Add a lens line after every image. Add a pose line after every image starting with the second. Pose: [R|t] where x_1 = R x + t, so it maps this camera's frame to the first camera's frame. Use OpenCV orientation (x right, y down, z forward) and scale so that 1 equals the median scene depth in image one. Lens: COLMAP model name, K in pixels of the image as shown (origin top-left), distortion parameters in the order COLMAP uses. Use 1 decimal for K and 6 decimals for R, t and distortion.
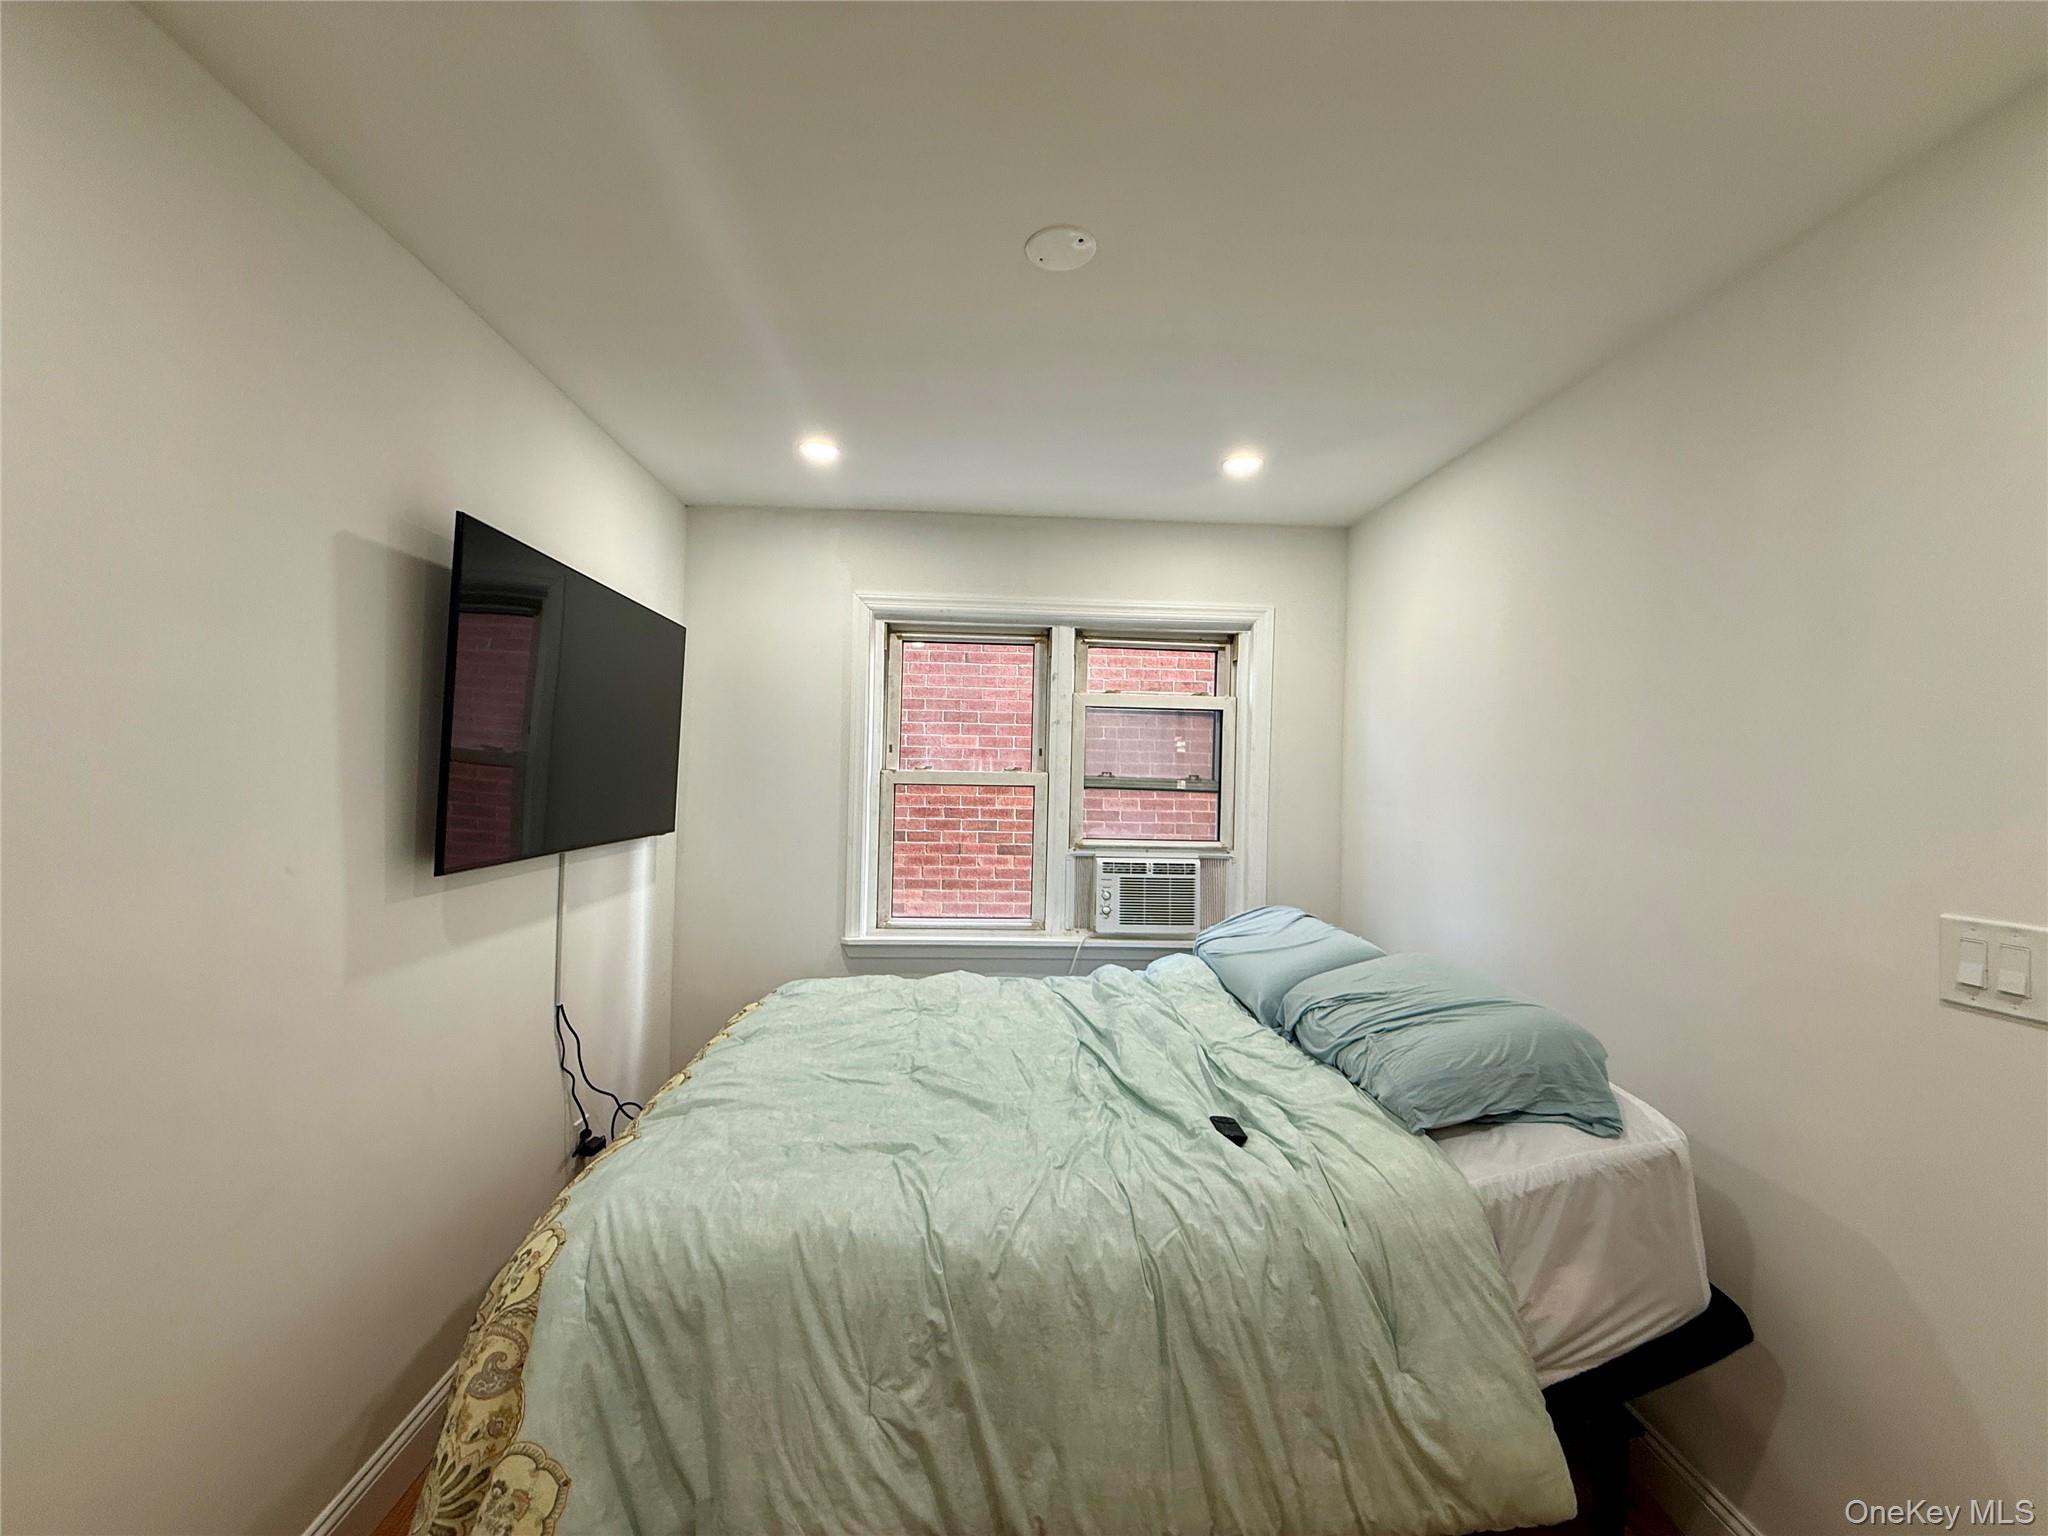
lens RADIAL K [[812.2, 0, 1017.5], [0, 812.2, 768.6], [0, 0, 1]] dist [-0.000635, 0.000631]
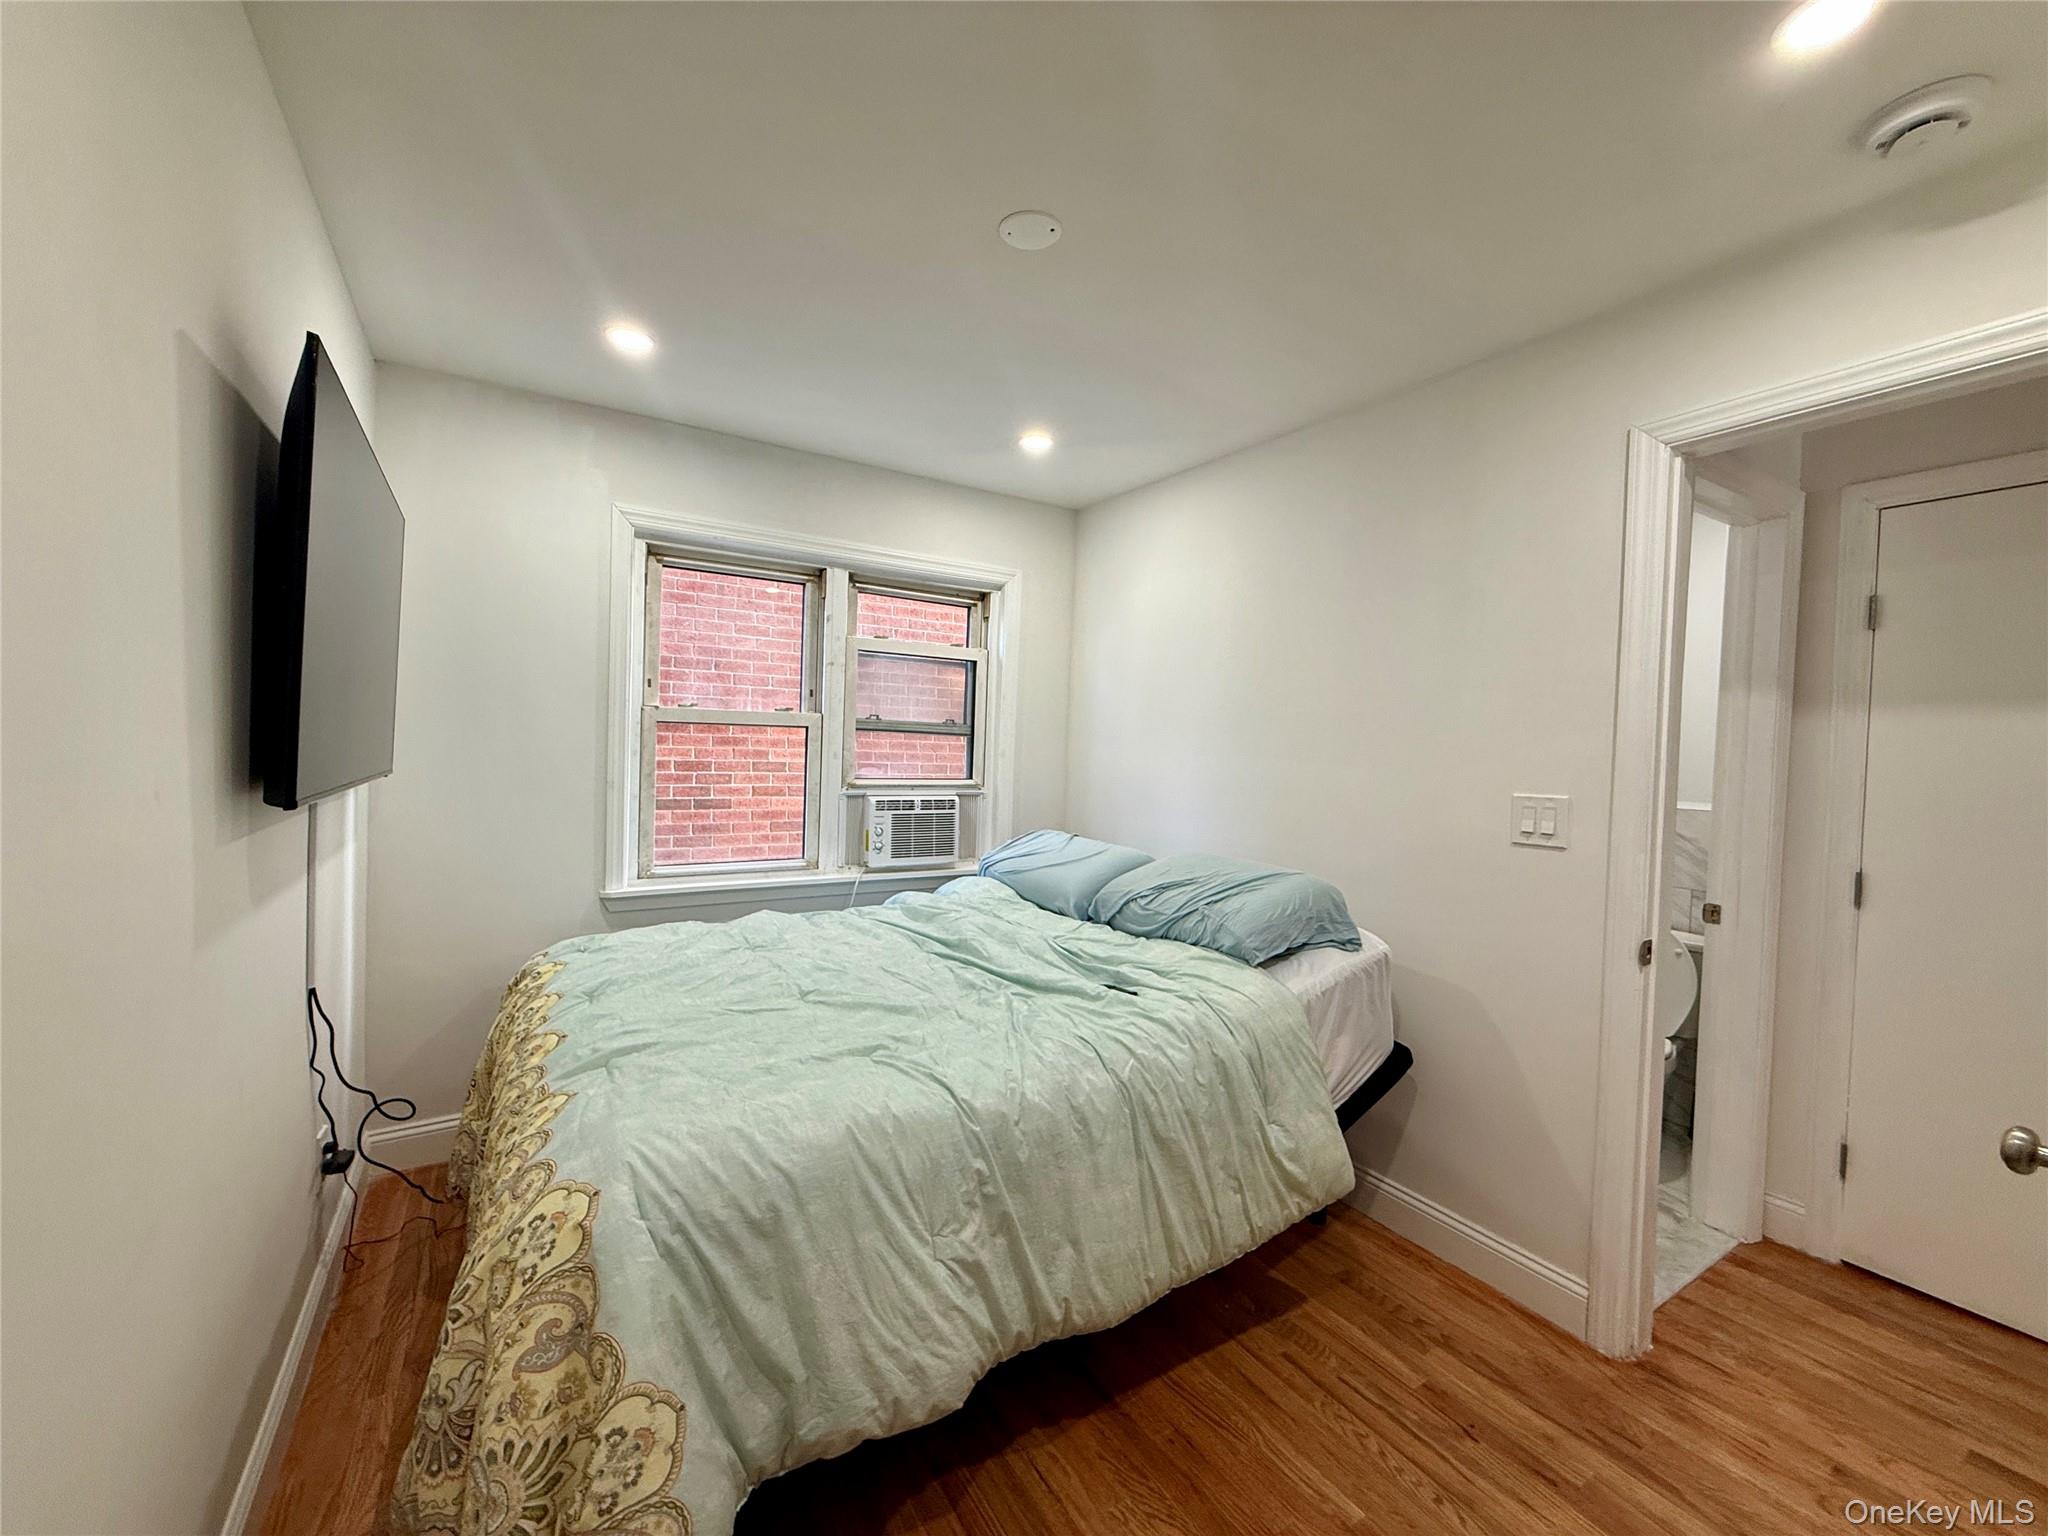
lens RADIAL K [[812.2, 0, 1017.2], [0, 812.2, 767.4], [0, 0, 1]] dist [-0.000635, 0.000631]
pose [[0.875123, -0.007134, 0.483847, -0.363382], [-0.016401, 0.998880, 0.044393, 0.035068], [-0.483622, -0.046785, 0.874026, -0.003948]]
